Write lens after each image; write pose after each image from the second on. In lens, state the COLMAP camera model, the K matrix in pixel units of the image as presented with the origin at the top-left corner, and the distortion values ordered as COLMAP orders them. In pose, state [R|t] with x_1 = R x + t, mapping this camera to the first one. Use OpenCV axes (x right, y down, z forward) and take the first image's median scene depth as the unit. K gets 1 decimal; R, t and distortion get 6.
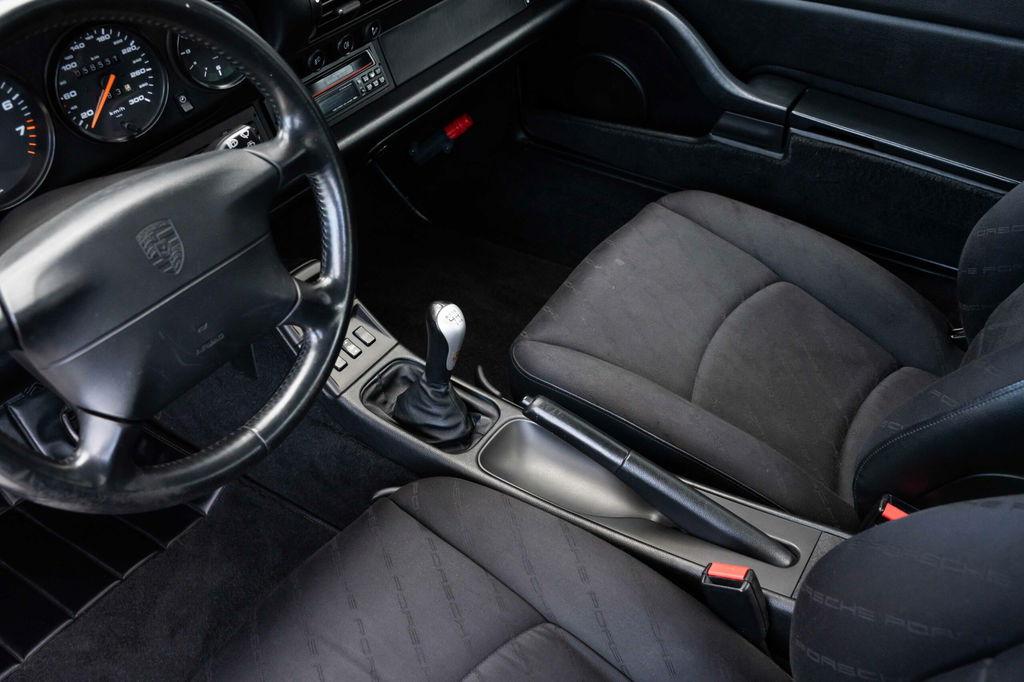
lens RADIAL K [[917.1, 0, 515.8], [0, 917.1, 329.0], [0, 0, 1]] dist [0.034799, -0.040858]
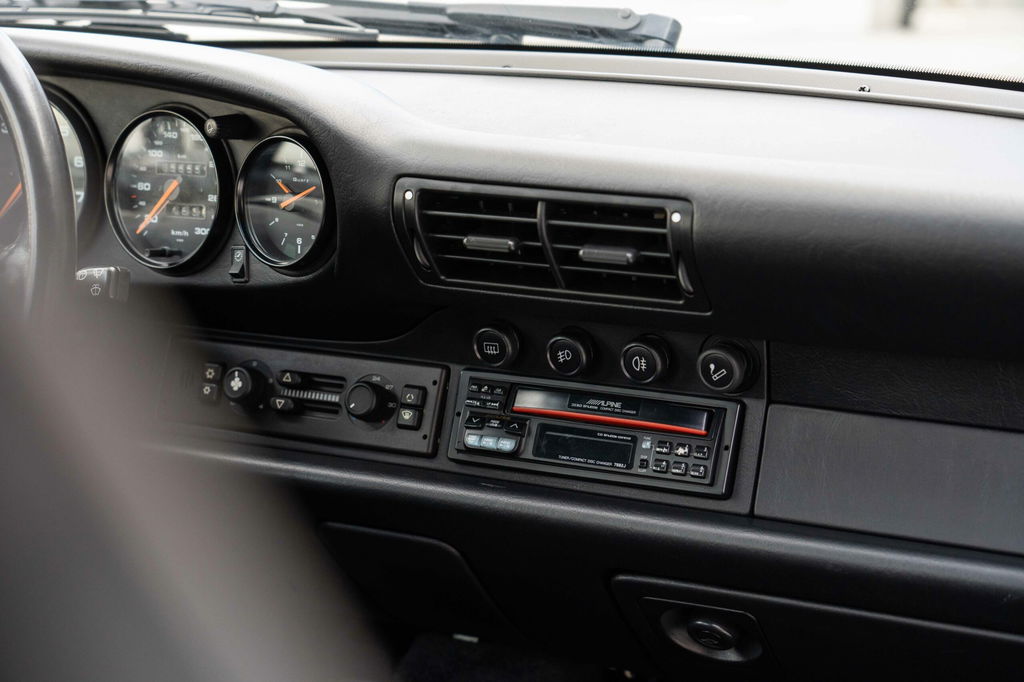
lens RADIAL K [[2362.7, 0, 510.7], [0, 2362.7, 335.4], [0, 0, 1]] dist [0.097578, 0.000000]
pose [[0.073270, 0.210486, -0.974847, 1.073906], [-0.639986, 0.759595, 0.115907, -0.425422], [0.764886, 0.615396, 0.190363, 0.688038]]
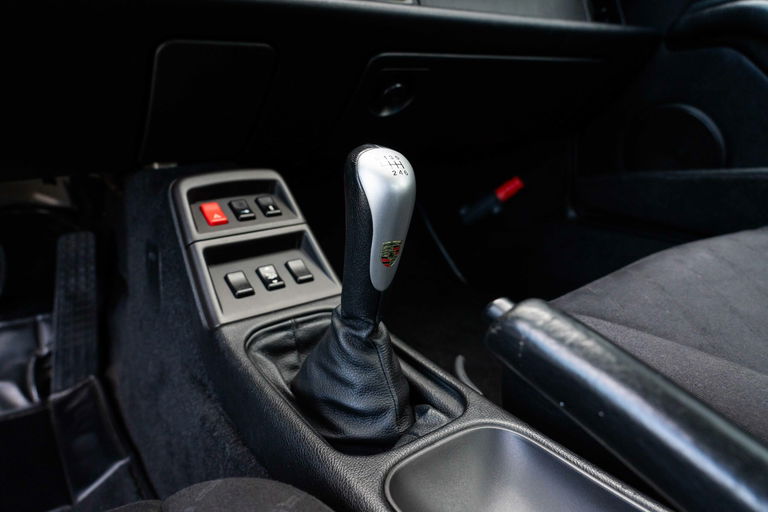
lens RADIAL K [[540.3, 0, 389.0], [0, 540.3, 252.7], [0, 0, 1]] dist [-0.007093, 0.015754]
pose [[0.934962, 0.103125, -0.339428, 0.036762], [-0.226657, 0.909705, -0.347943, 0.129080], [0.272898, 0.402247, 0.873913, 0.699902]]
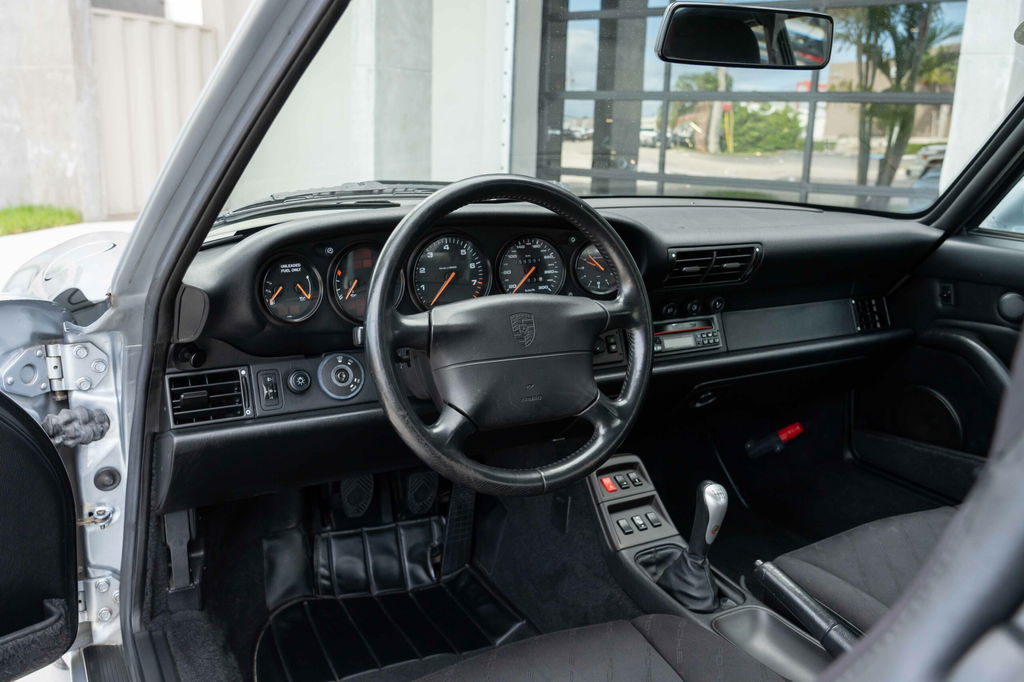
lens RADIAL K [[874.2, 0, 516.7], [0, 874.2, 338.4], [0, 0, 1]] dist [0.008138, 0.019704]
pose [[0.878966, 0.137768, -0.456551, 0.190783], [-0.324673, 0.874097, -0.361305, 0.299120], [0.349293, 0.465805, 0.813032, -0.150941]]
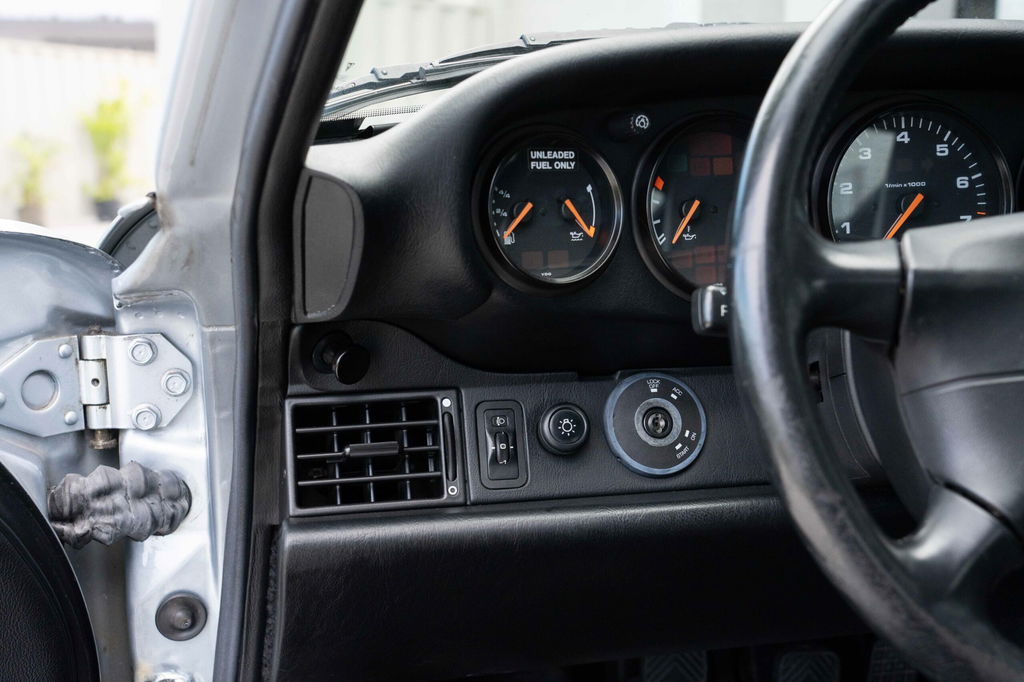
lens RADIAL K [[1235.7, 0, 520.6], [0, 1235.7, 333.5], [0, 0, 1]] dist [0.039944, 0.000000]
pose [[0.705422, 0.108992, -0.700358, -0.065232], [-0.447582, 0.834672, -0.320925, 0.231465], [0.549591, 0.539855, 0.637578, 0.168896]]
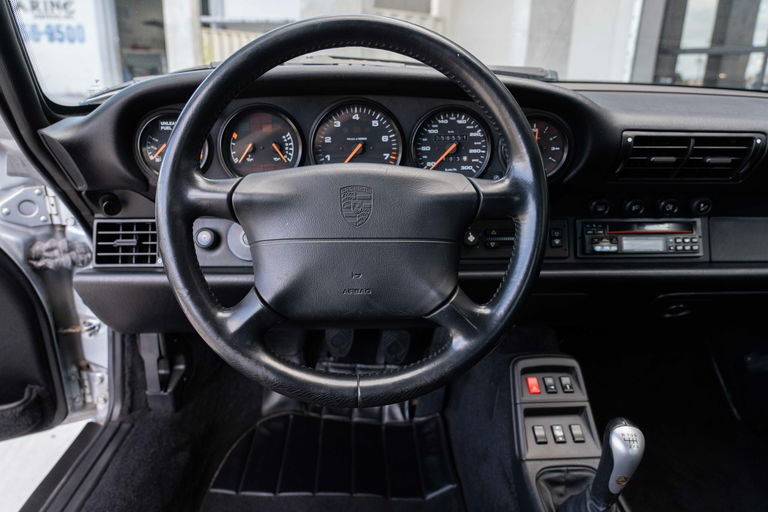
lens RADIAL K [[533.0, 0, 389.1], [0, 533.0, 253.5], [0, 0, 1]] dist [-0.020155, 0.008450]
pose [[0.586849, 0.265676, -0.764869, 0.151724], [-0.529656, 0.840456, -0.114450, 0.020186], [0.612432, 0.472282, 0.633938, 0.355398]]
